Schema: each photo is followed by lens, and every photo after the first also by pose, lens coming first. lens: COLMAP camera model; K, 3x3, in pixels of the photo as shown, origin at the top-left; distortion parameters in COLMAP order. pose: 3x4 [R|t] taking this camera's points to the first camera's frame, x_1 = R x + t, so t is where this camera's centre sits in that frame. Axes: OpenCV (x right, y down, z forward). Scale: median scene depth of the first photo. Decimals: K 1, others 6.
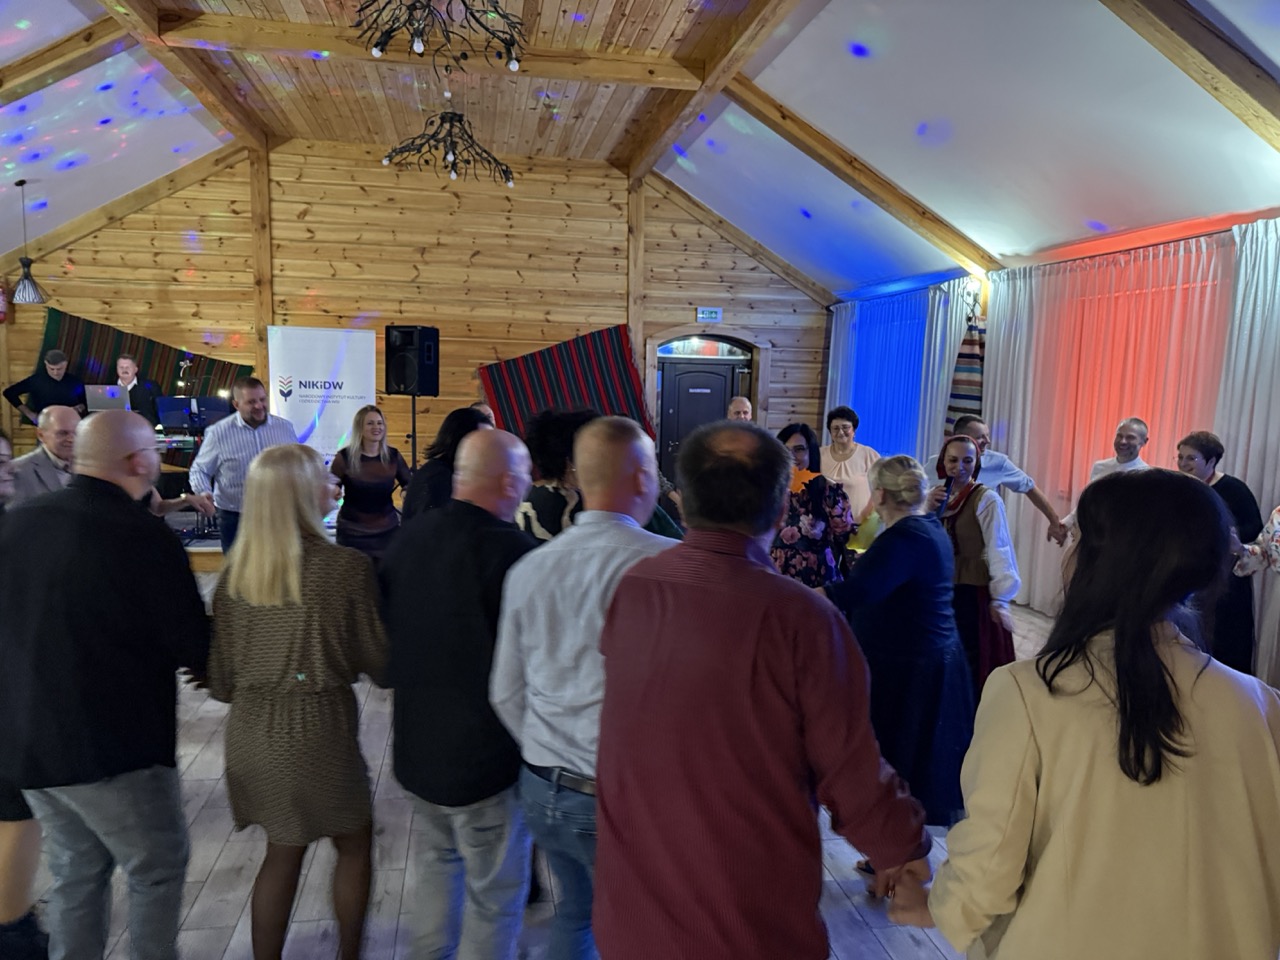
lens RADIAL K [[898.4, 0, 645.7], [0, 898.4, 501.0], [0, 0, 1]] dist [0.049918, -0.054644]
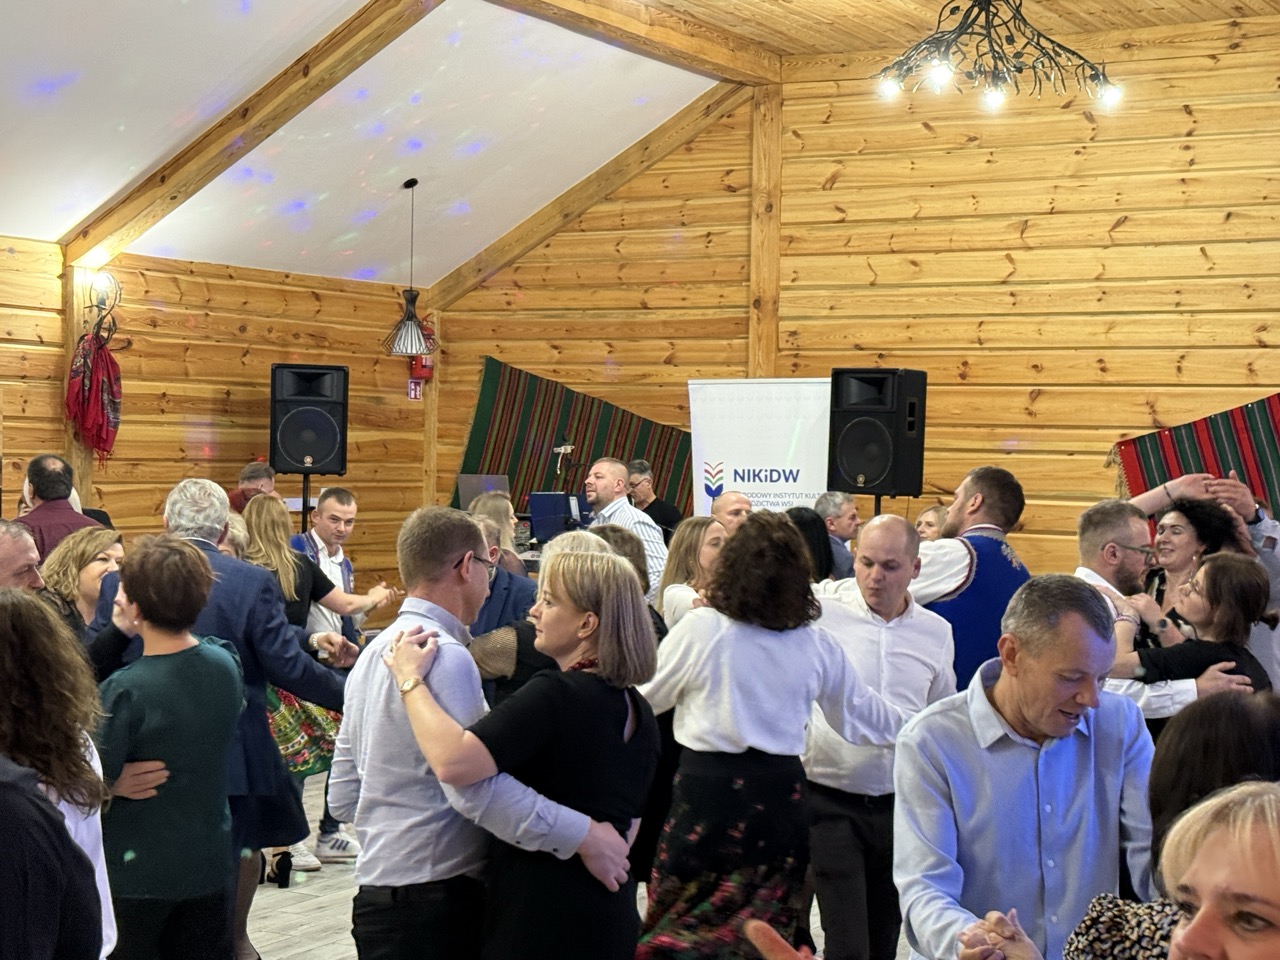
lens RADIAL K [[2128.0, 0, 628.1], [0, 2128.0, 484.9], [0, 0, 1]] dist [0.026575, 0.000000]
pose [[0.763471, 0.005819, -0.645815, 0.375785], [-0.088958, 0.991376, -0.096232, 0.013493], [0.639686, 0.130921, 0.757405, -0.068297]]
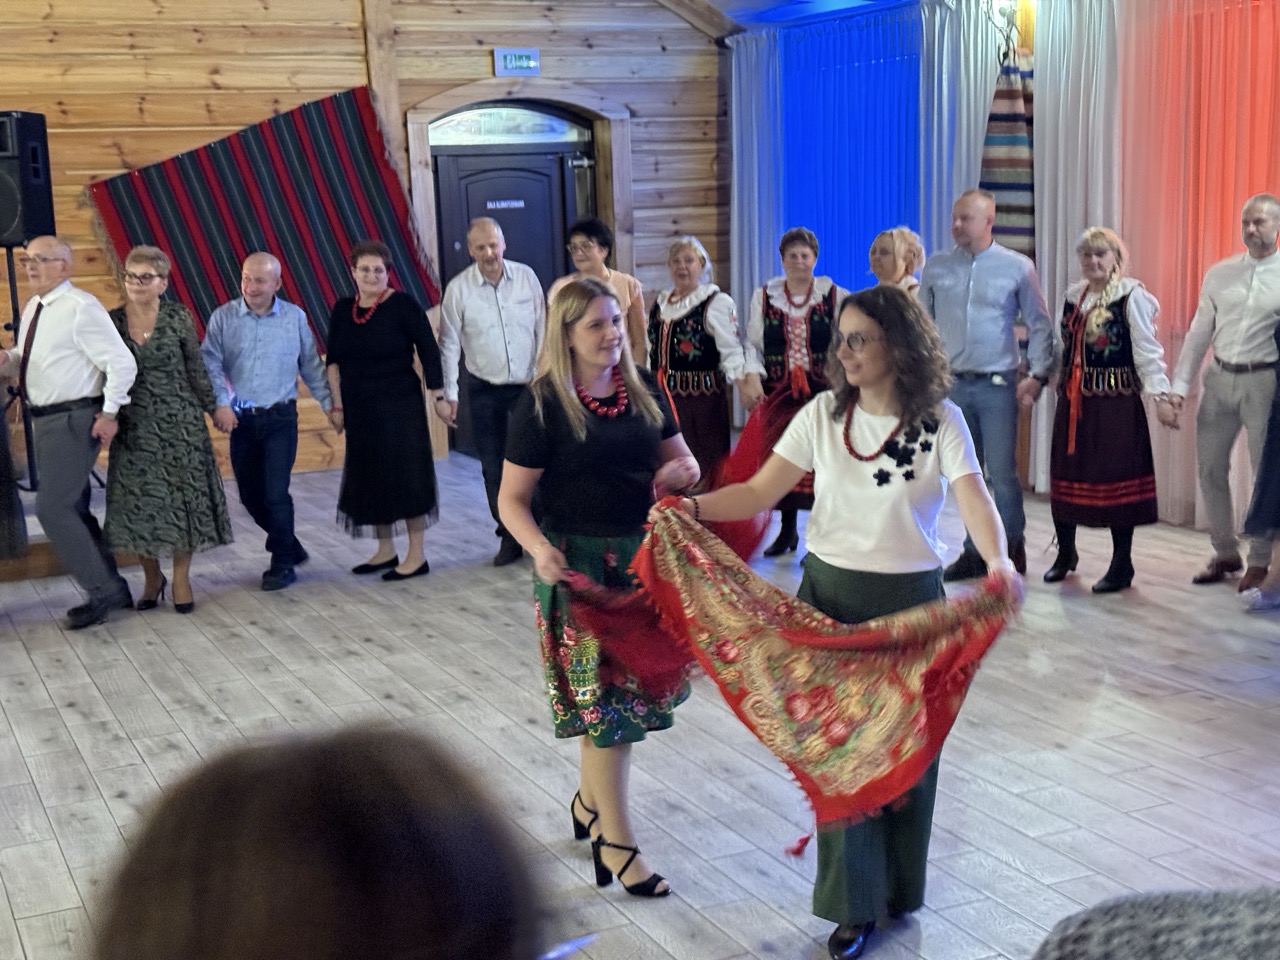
lens RADIAL K [[1786.4, 0, 690.9], [0, 1786.4, 511.0], [0, 0, 1]] dist [0.046645, 0.000000]
pose [[0.960267, -0.107661, 0.257481, -0.142339], [0.094479, 0.993527, 0.063067, 0.003350], [-0.262605, -0.036235, 0.964223, -0.080440]]
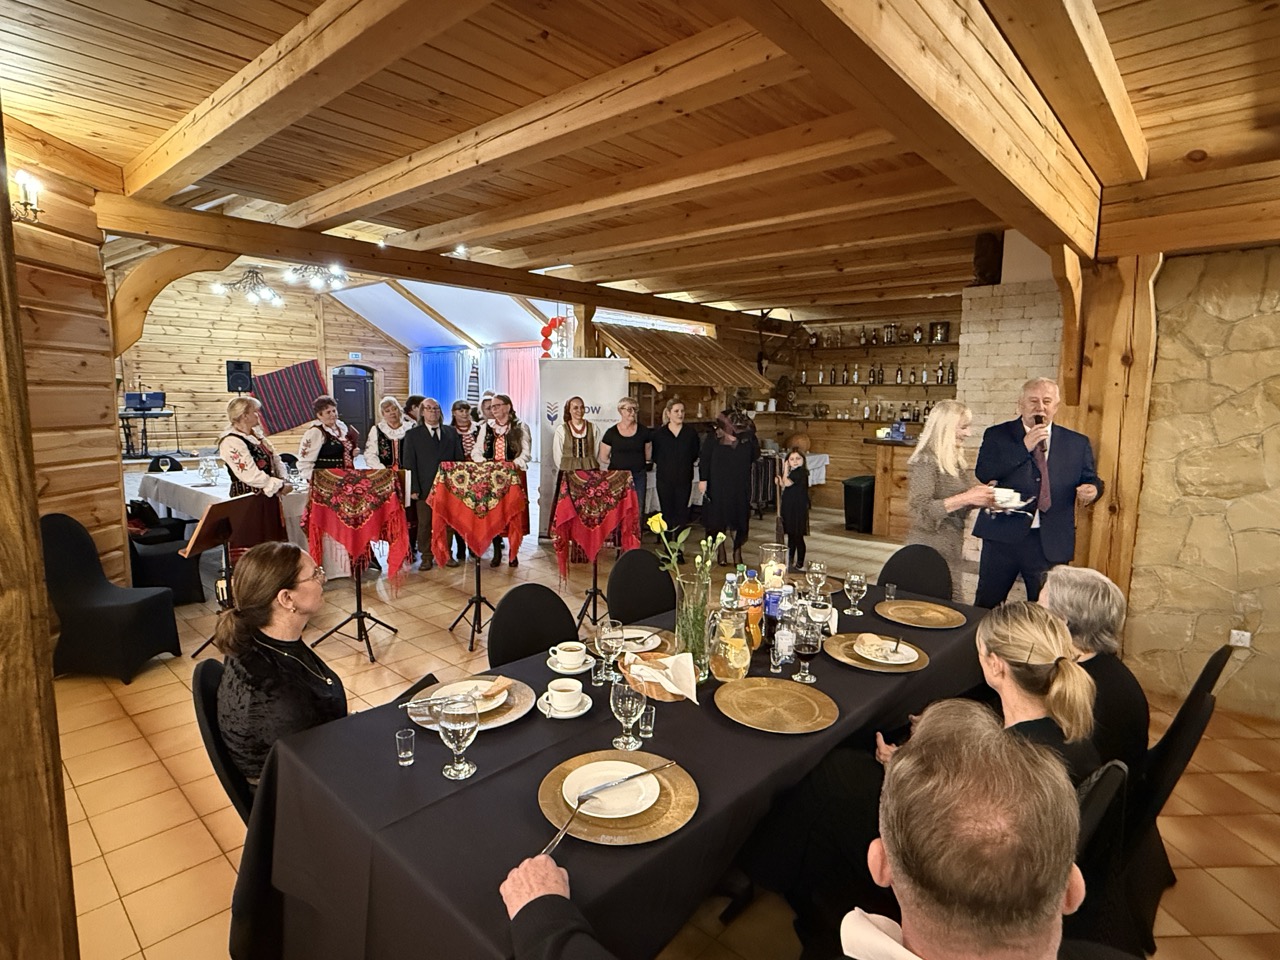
lens RADIAL K [[672.0, 0, 638.8], [0, 672.0, 481.3], [0, 0, 1]] dist [0.000046, -0.000167]
pose [[0.796526, -0.085610, 0.598513, -0.416171], [0.080684, 0.996121, 0.035106, 0.107554], [-0.599197, 0.020327, 0.800344, -0.797766]]
